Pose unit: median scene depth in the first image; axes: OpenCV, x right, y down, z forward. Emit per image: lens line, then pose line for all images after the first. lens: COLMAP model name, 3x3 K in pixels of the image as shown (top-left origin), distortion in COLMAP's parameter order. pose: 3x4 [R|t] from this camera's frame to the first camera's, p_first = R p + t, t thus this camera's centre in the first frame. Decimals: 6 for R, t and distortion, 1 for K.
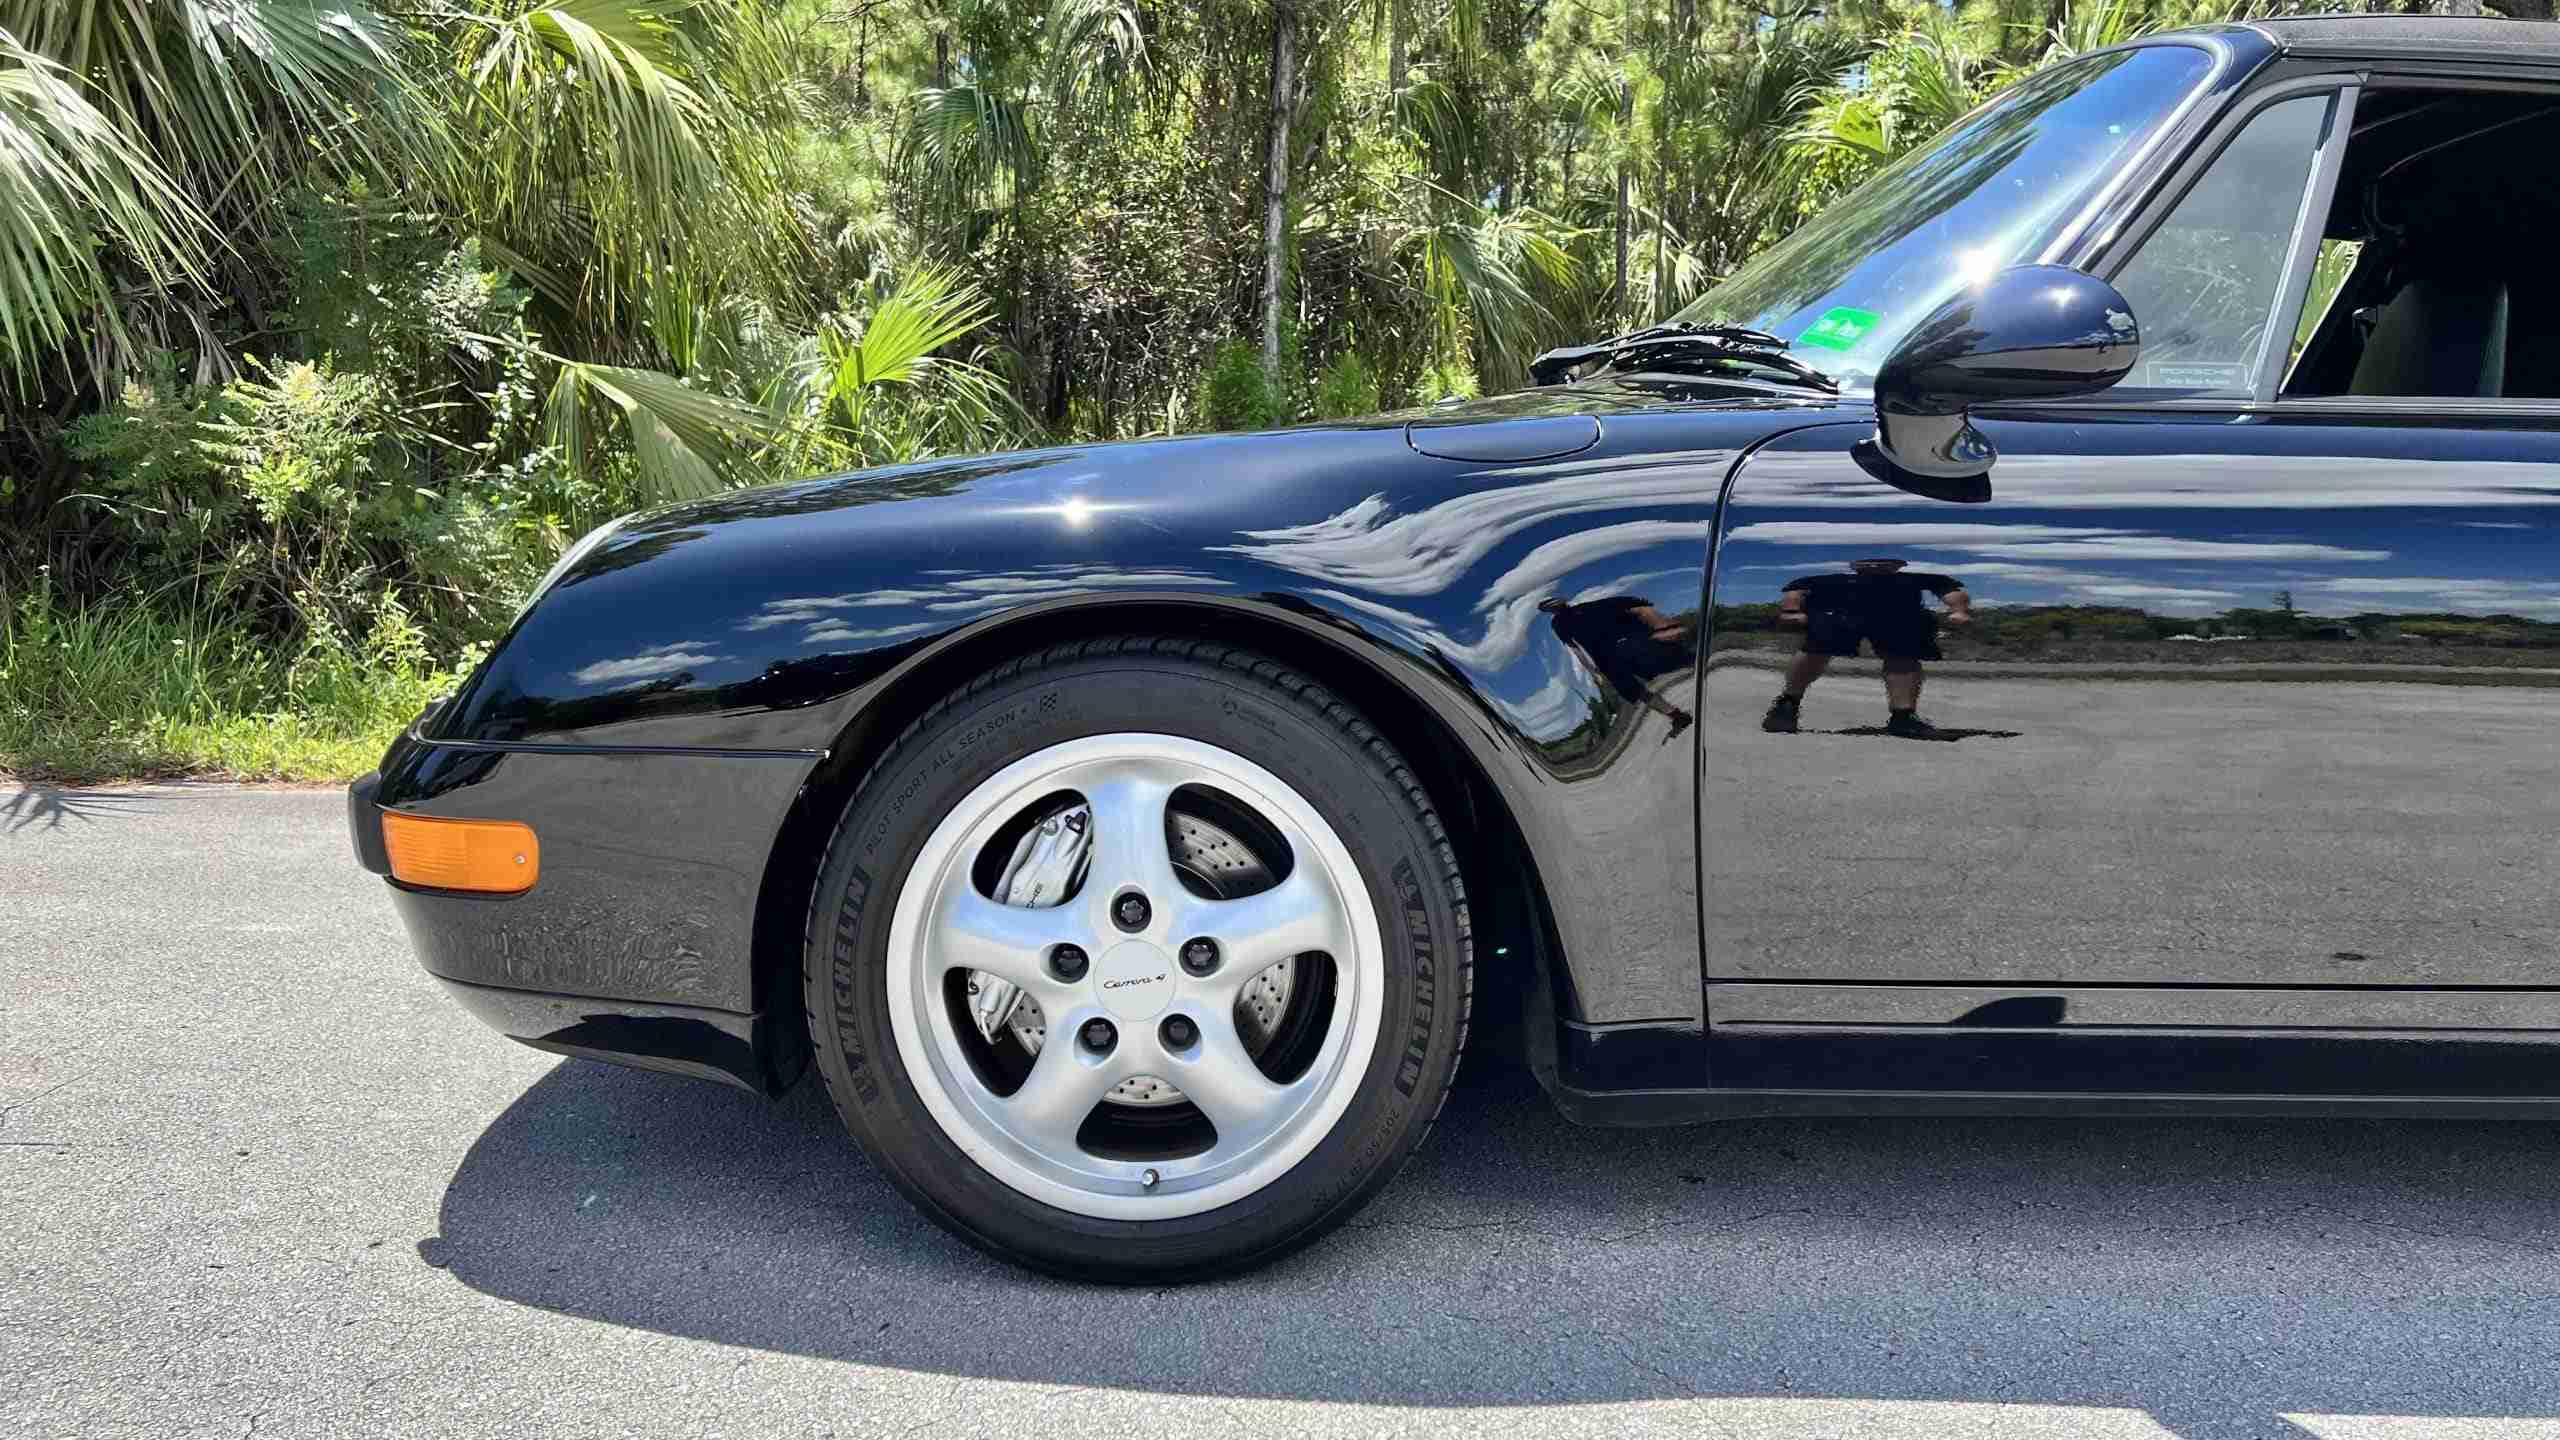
lens RADIAL K [[1993.5, 0, 1269.2], [0, 1993.5, 725.7], [0, 0, 1]] dist [0.026036, -0.024229]
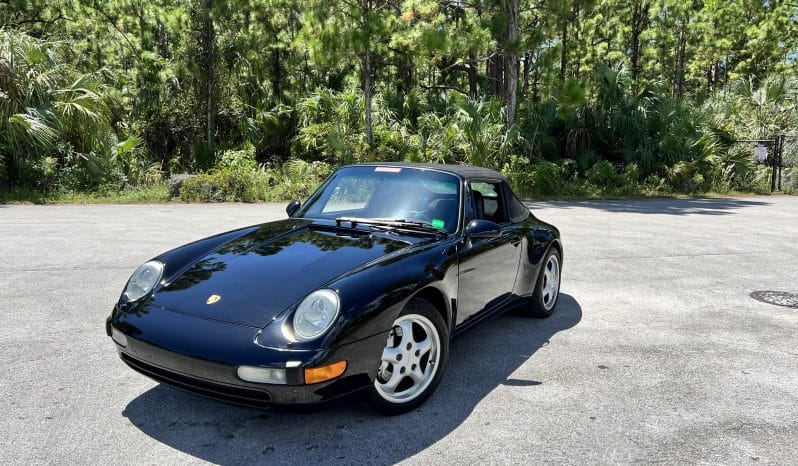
lens RADIAL K [[647.8, 0, 399.5], [0, 647.8, 232.5], [0, 0, 1]] dist [0.009929, -0.001430]
pose [[0.983288, -0.017799, 0.181185, 0.352107], [0.018540, 0.999825, -0.002400, 0.128562], [-0.181110, 0.005719, 0.983446, -1.471883]]
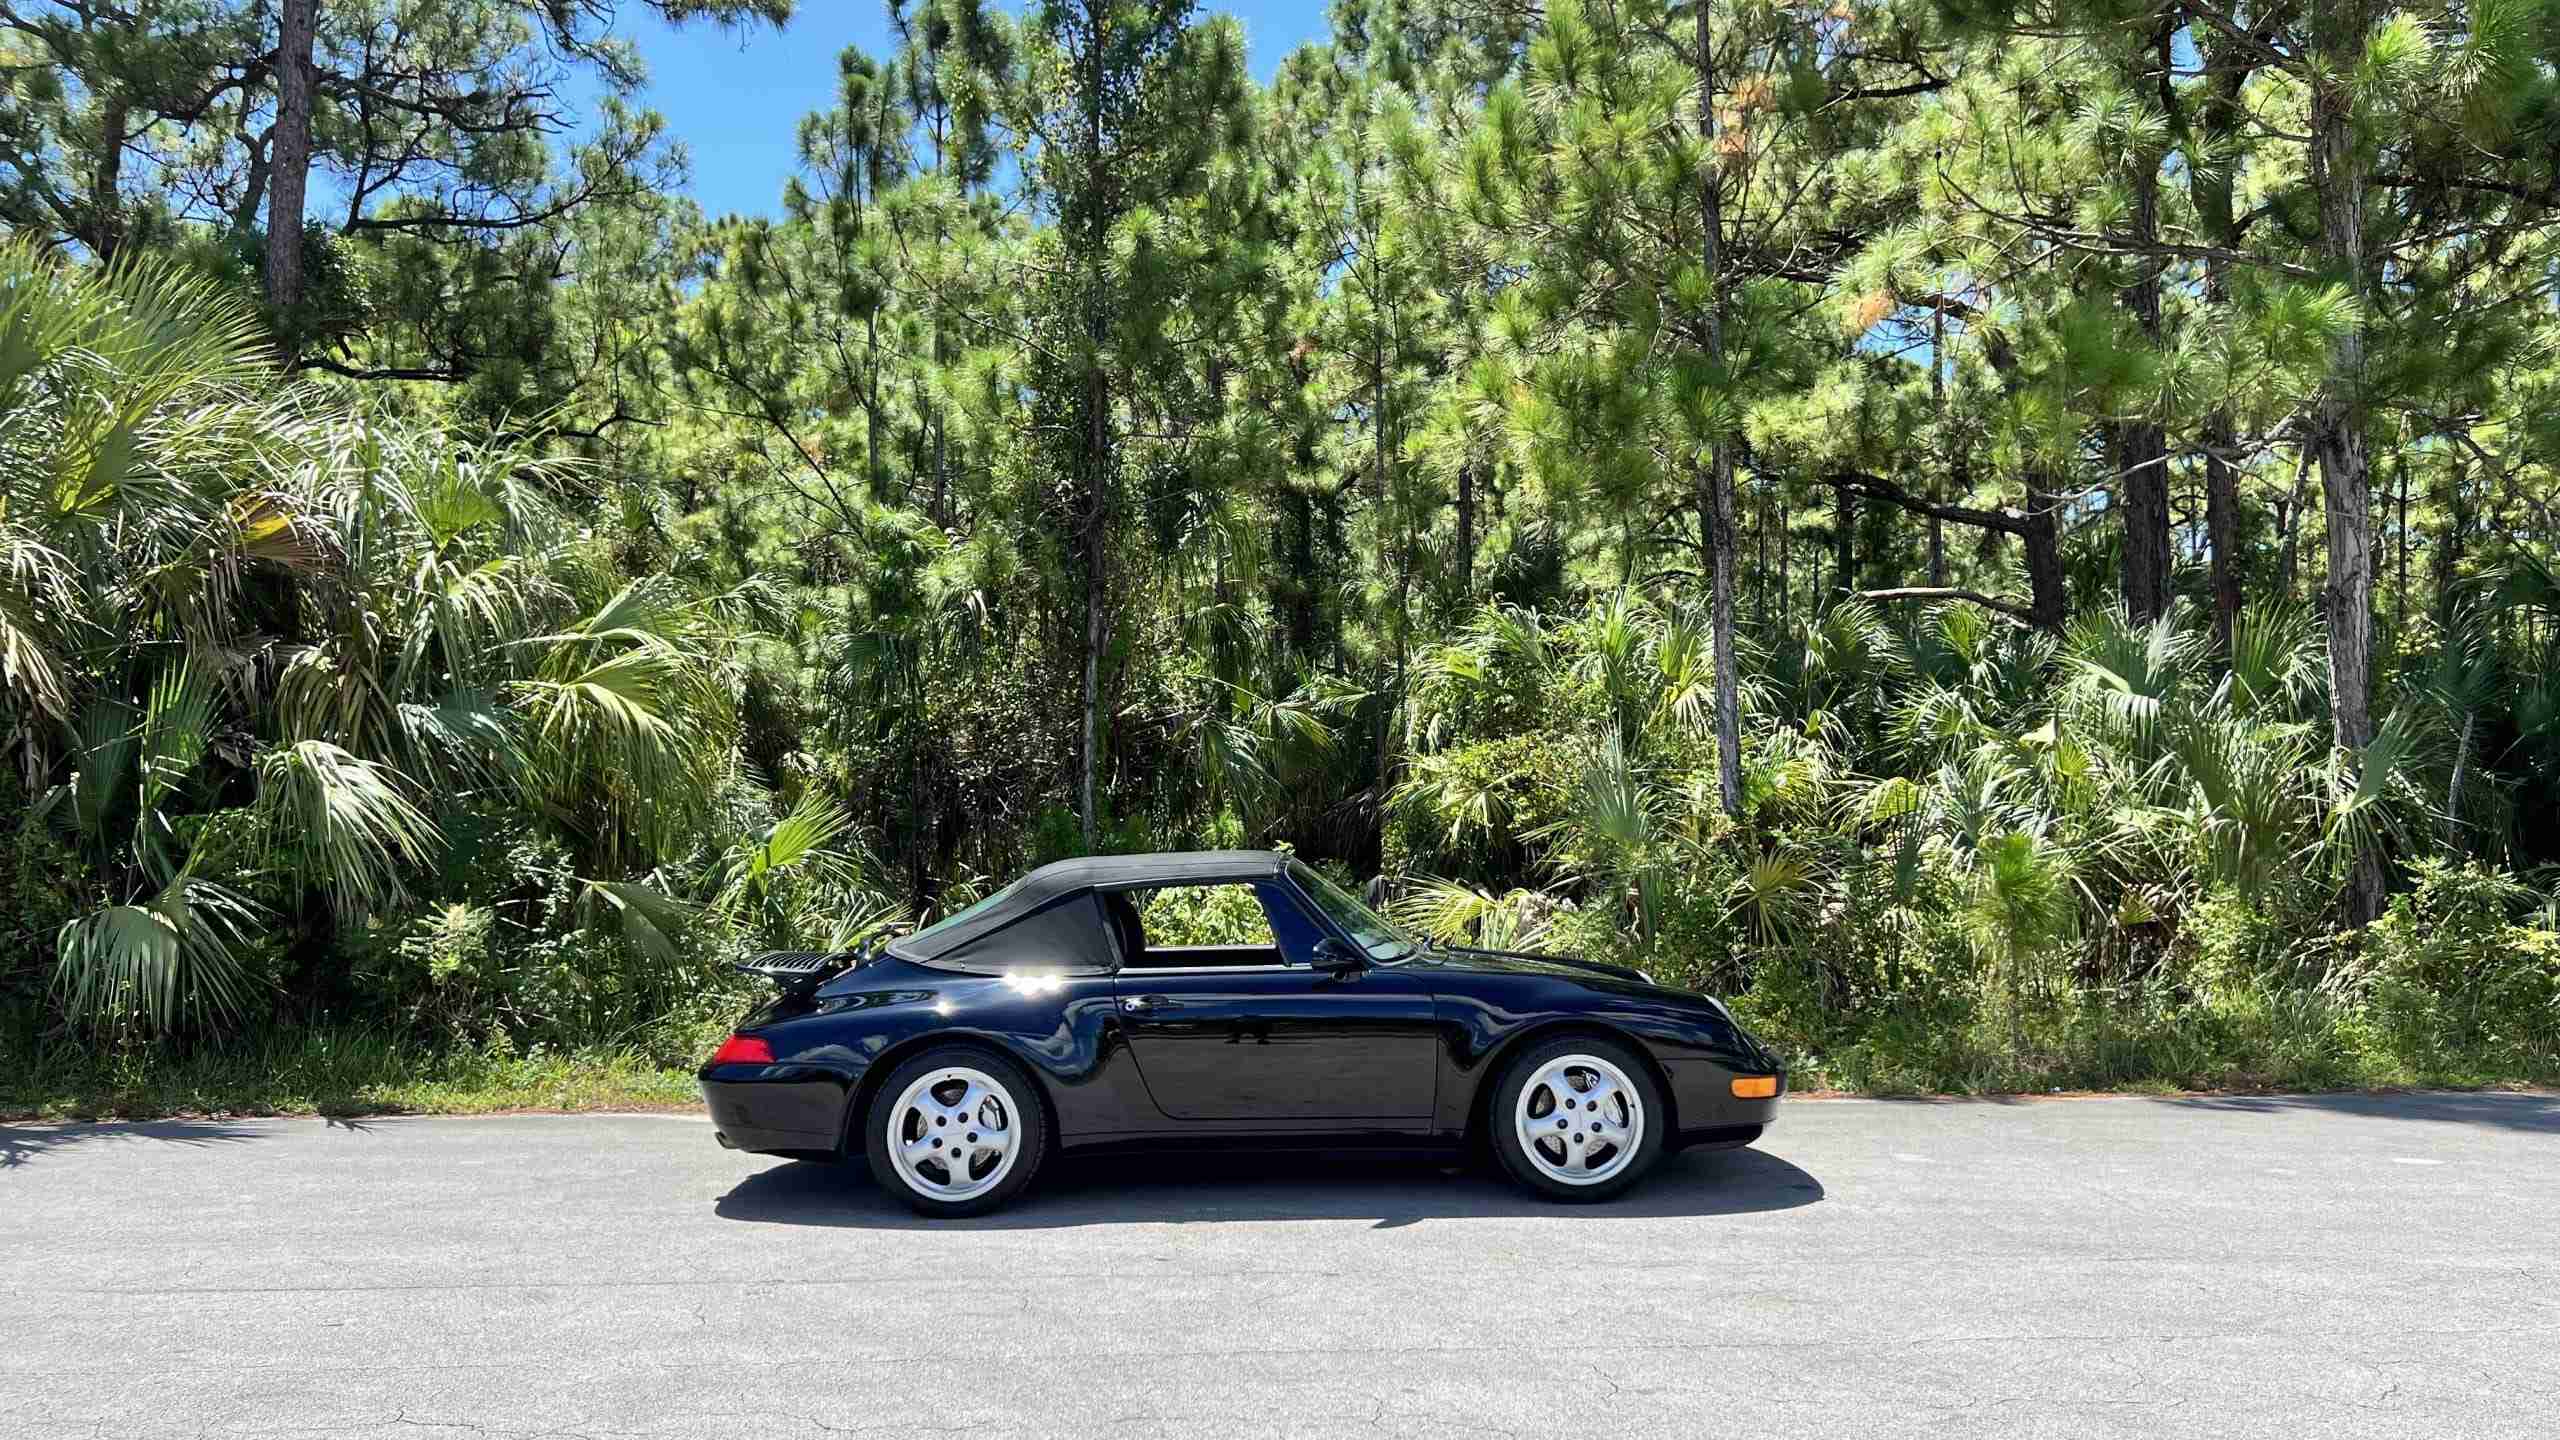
lens RADIAL K [[1993.5, 0, 1286.4], [0, 1993.5, 724.8], [0, 0, 1]] dist [0.026036, -0.024229]
pose [[0.999846, -0.013817, 0.010855, 0.250041], [0.015531, 0.983871, -0.178203, 0.009402], [-0.008218, 0.178344, 0.983934, -0.769375]]
